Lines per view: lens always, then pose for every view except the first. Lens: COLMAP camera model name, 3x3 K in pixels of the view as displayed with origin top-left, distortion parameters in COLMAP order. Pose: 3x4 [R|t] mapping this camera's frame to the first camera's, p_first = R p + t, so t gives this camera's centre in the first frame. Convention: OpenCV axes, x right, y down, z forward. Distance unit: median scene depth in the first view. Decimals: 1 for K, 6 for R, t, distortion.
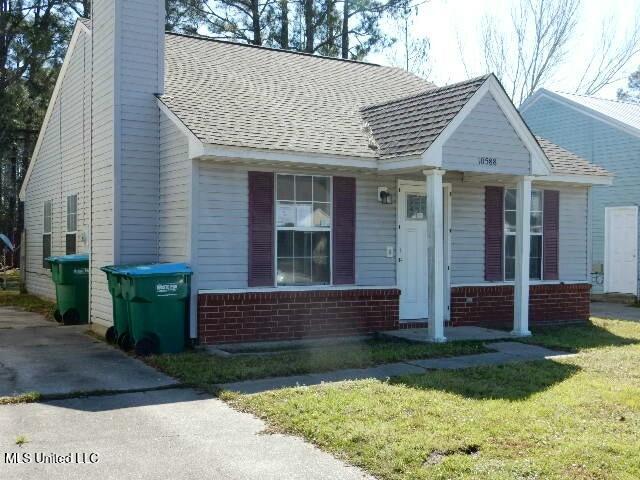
lens RADIAL K [[762.3, 0, 320.0], [0, 762.3, 240.0], [0, 0, 1]] dist [0.001012, 0.018025]
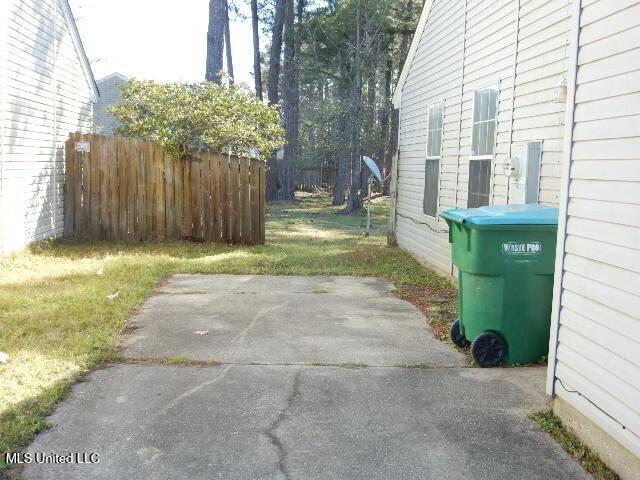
lens RADIAL K [[762.3, 0, 320.0], [0, 762.3, 240.0], [0, 0, 1]] dist [0.001012, 0.018025]
pose [[0.892494, 0.075169, -0.444753, -0.171664], [-0.032145, 0.994109, 0.103512, -0.003569], [0.449913, -0.078087, 0.889652, 0.436304]]
